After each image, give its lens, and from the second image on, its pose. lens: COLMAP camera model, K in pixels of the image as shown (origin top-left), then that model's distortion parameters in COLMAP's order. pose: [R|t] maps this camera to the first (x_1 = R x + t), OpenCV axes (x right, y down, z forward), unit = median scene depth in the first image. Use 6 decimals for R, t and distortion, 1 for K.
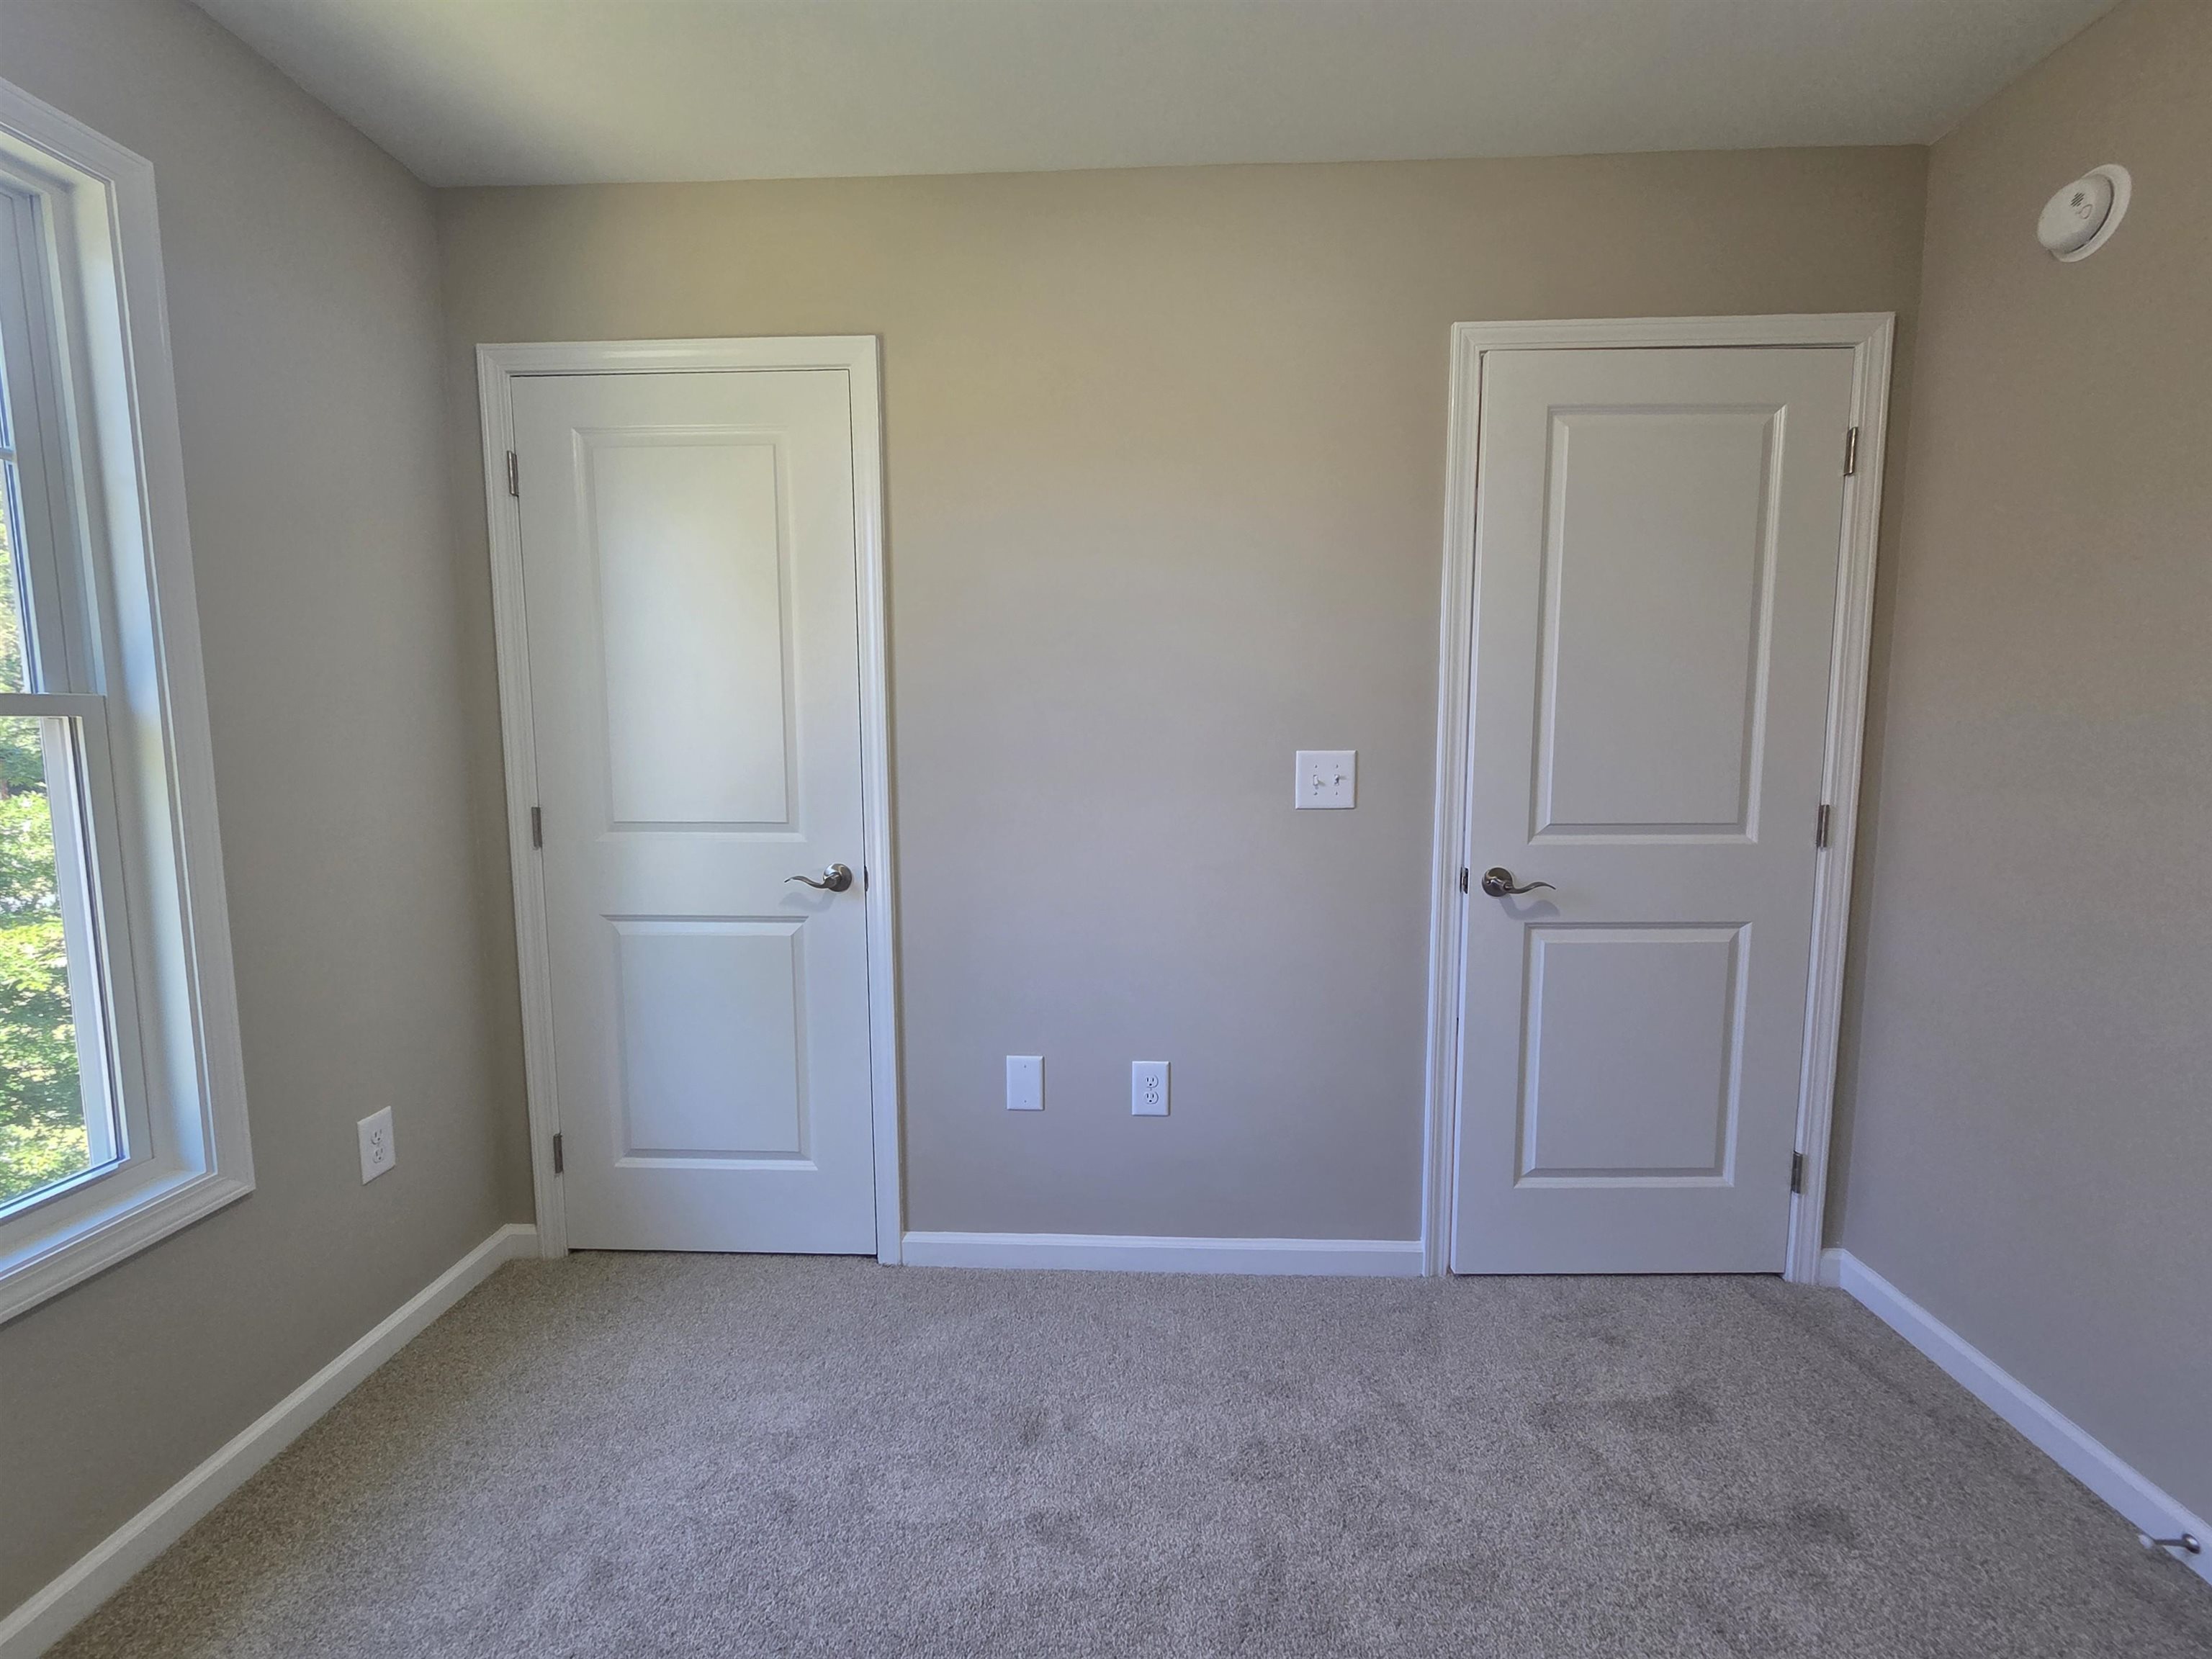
lens RADIAL K [[965.5, 0, 1092.8], [0, 965.5, 827.9], [0, 0, 1]] dist [0.000859, -0.000435]
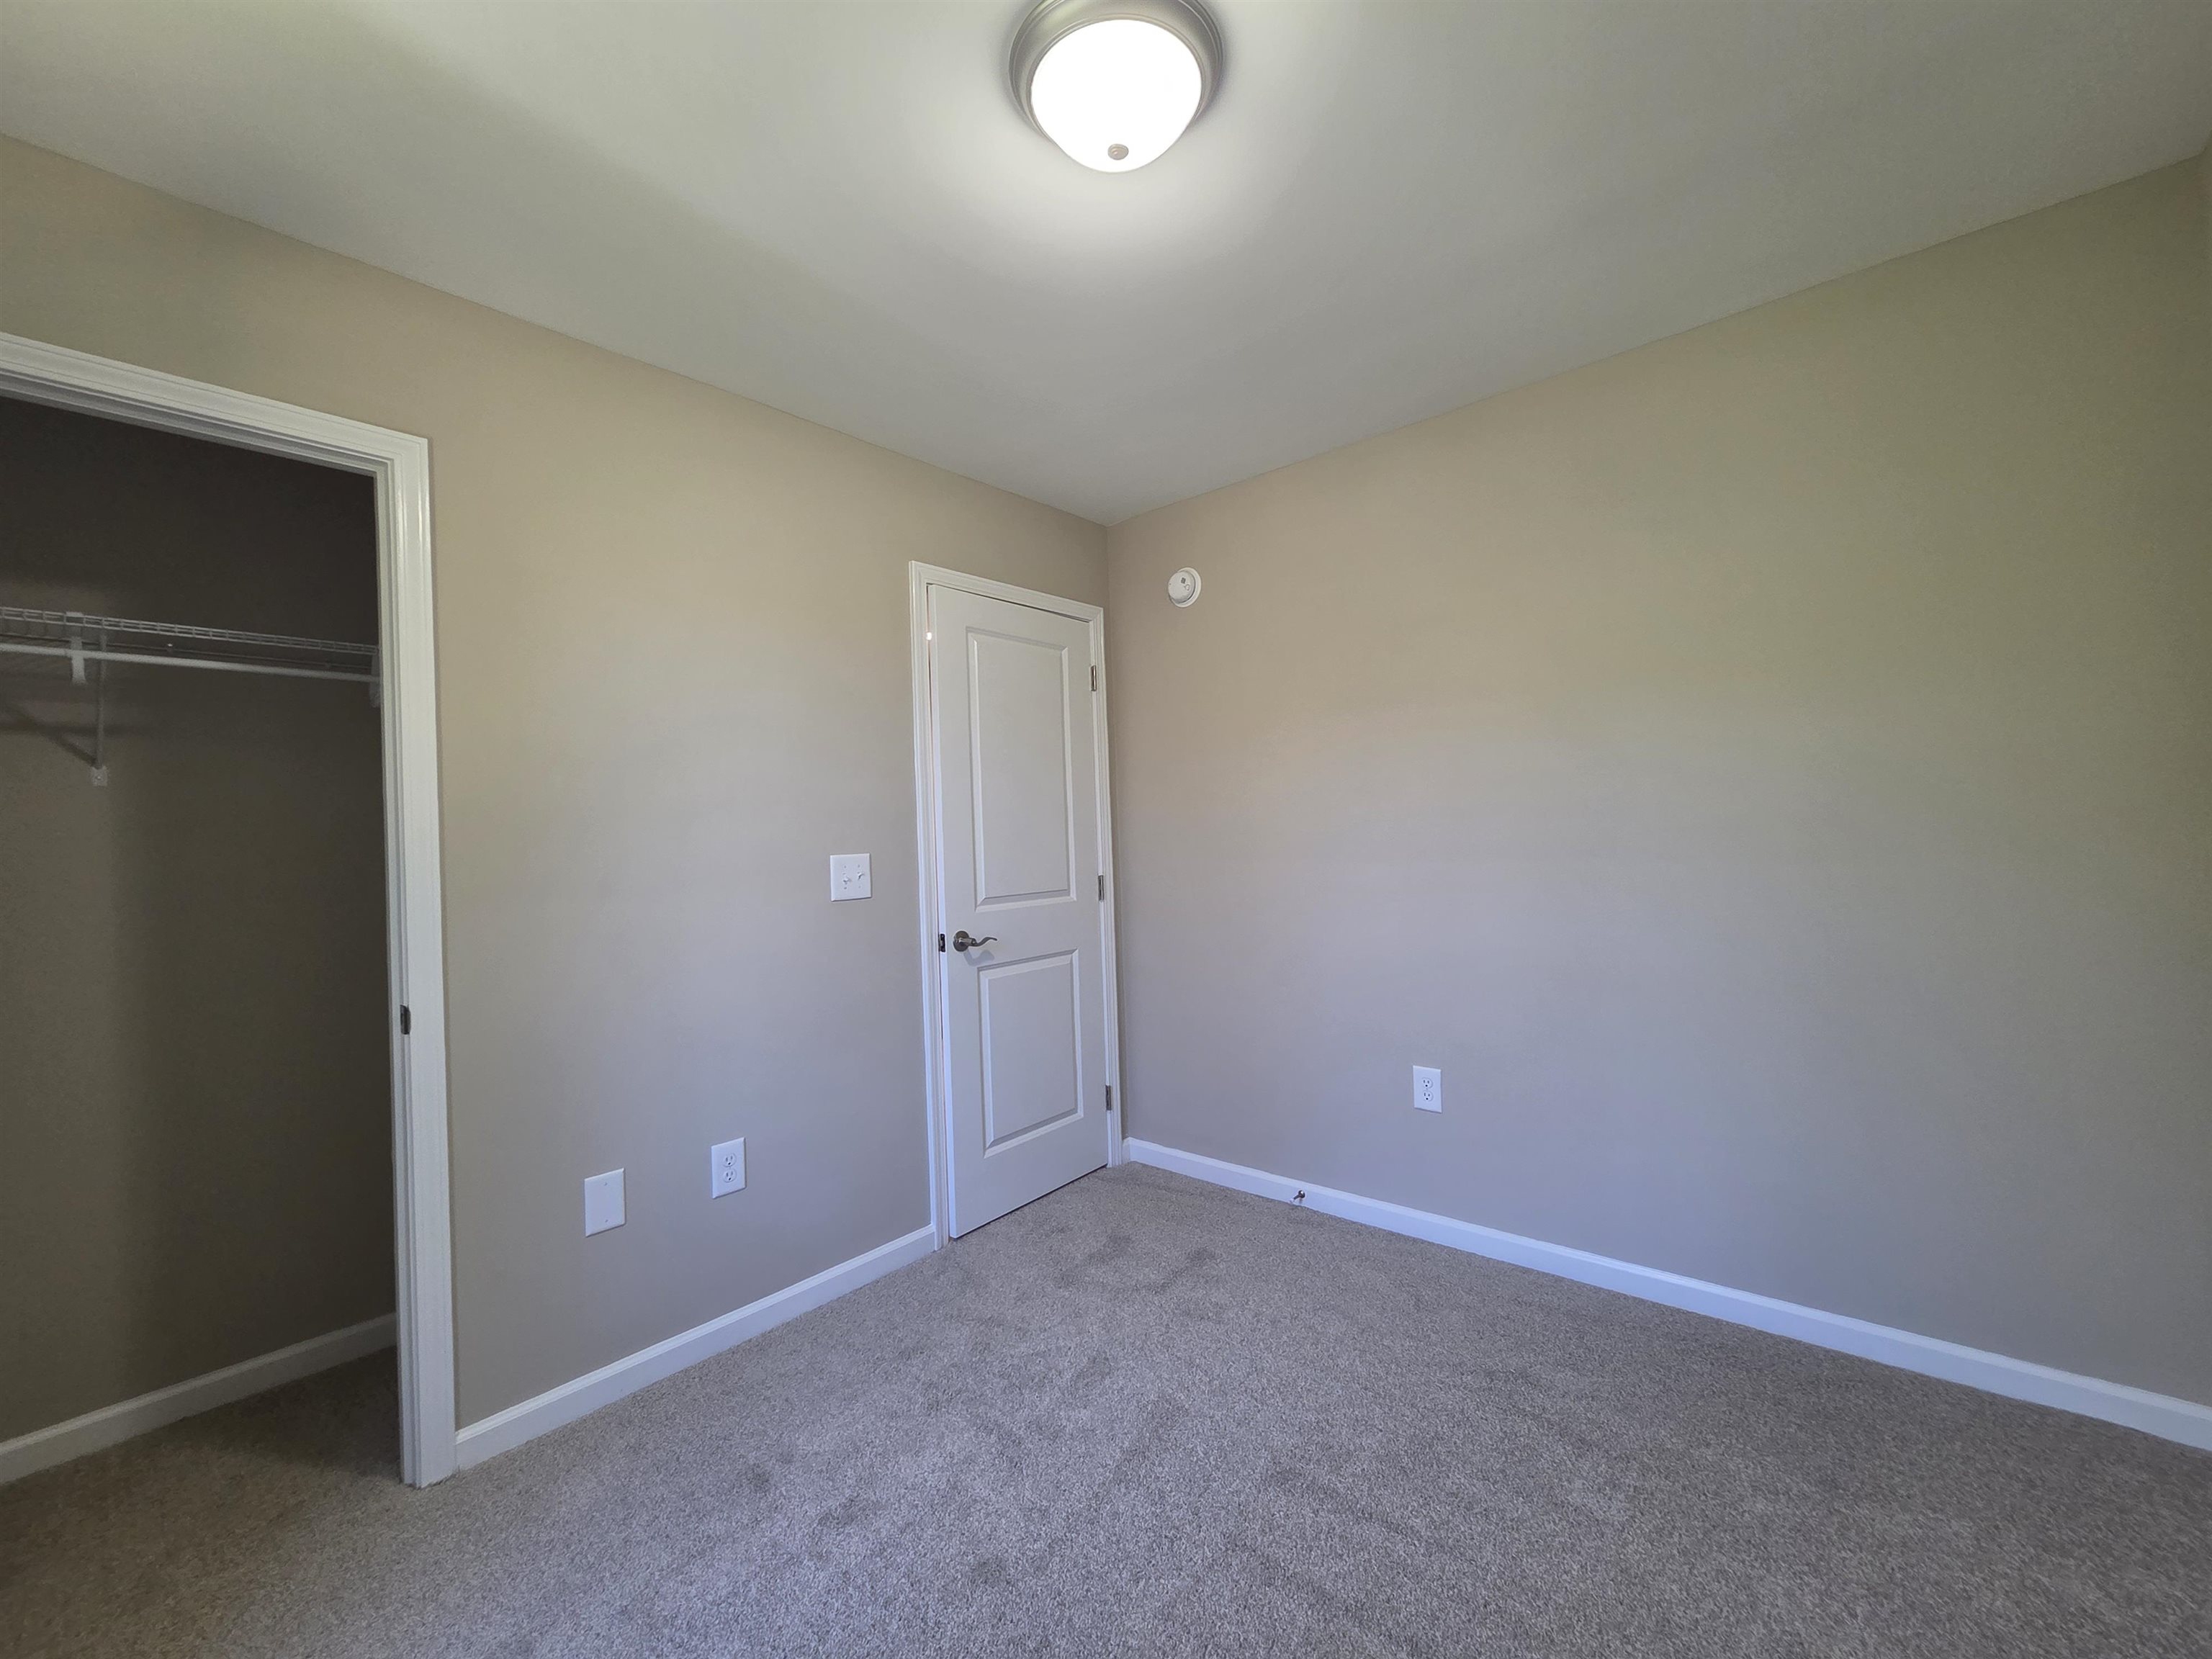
lens RADIAL K [[922.9, 0, 1115.9], [0, 922.9, 832.6], [0, 0, 1]] dist [0.002226, 0.000226]
pose [[0.609767, -0.017057, 0.792397, -0.524487], [0.119404, 0.990335, -0.070566, 0.020548], [-0.783534, 0.137644, 0.605911, -0.032718]]
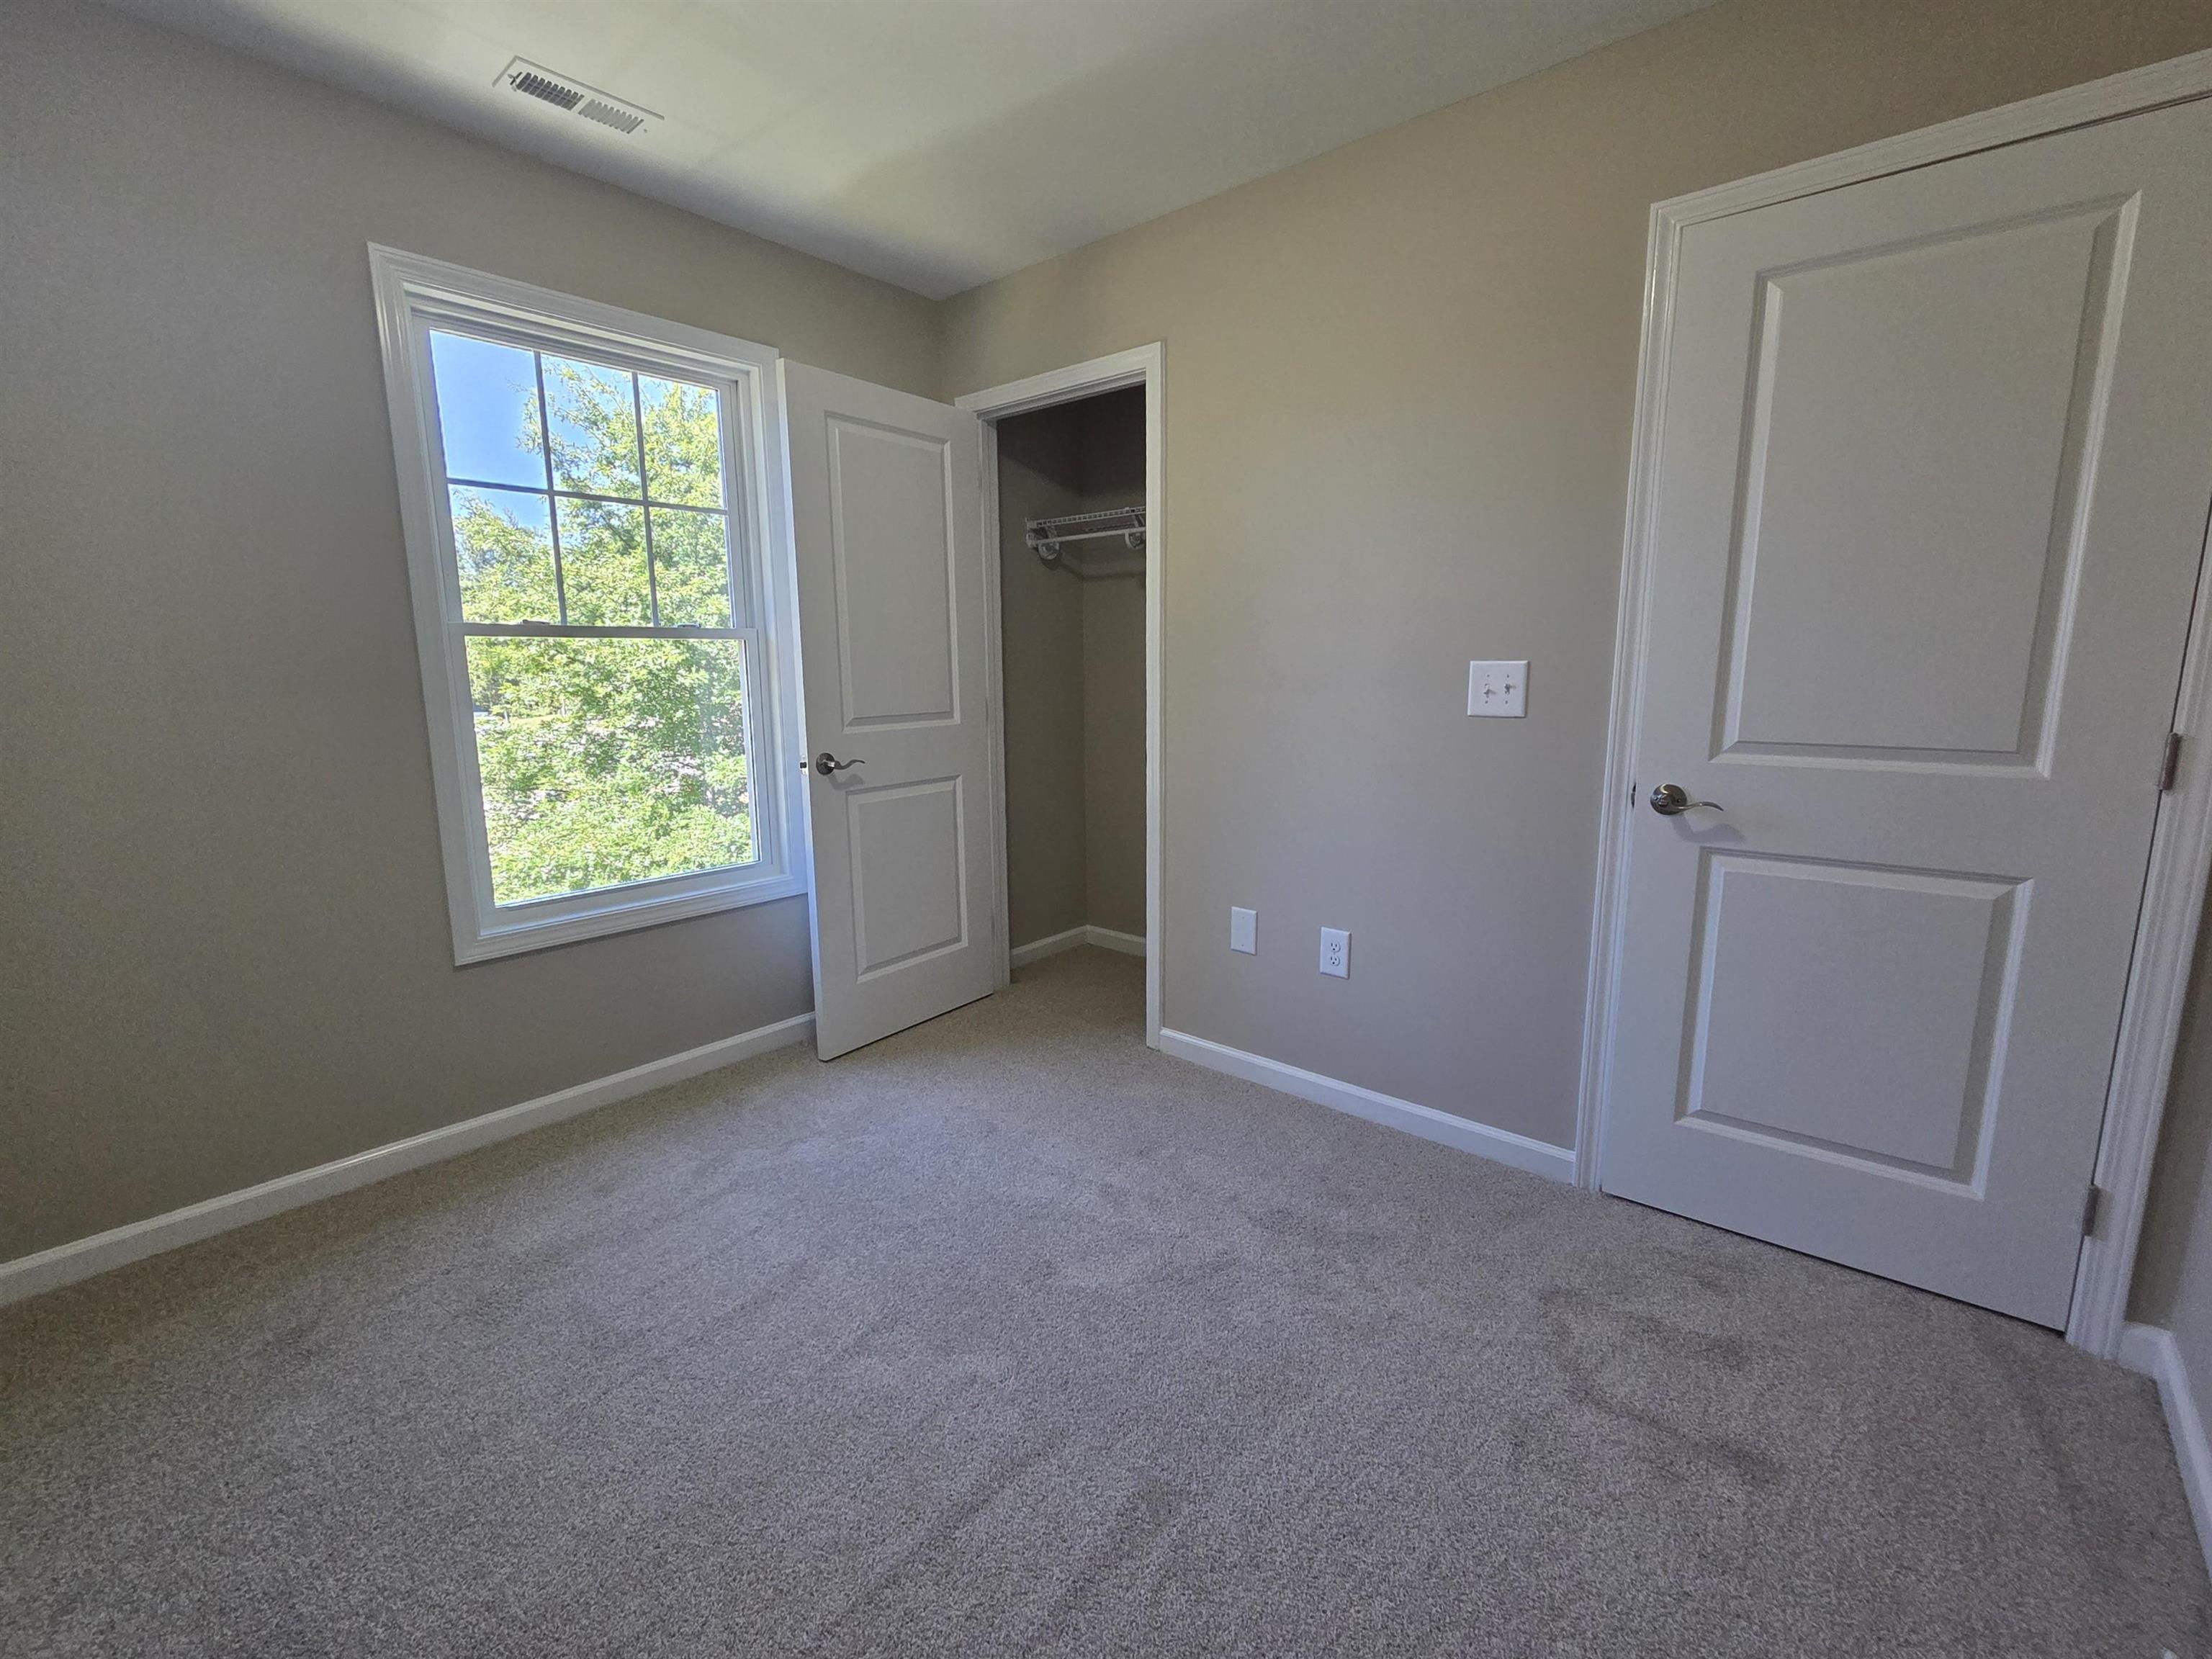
lens RADIAL K [[965.5, 0, 1085.1], [0, 965.5, 833.8], [0, 0, 1]] dist [0.000859, -0.000435]
pose [[0.774519, 0.110302, -0.622859, 0.570242], [-0.065902, 0.993391, 0.093972, 0.037967], [0.629108, -0.031736, 0.776670, -0.103136]]
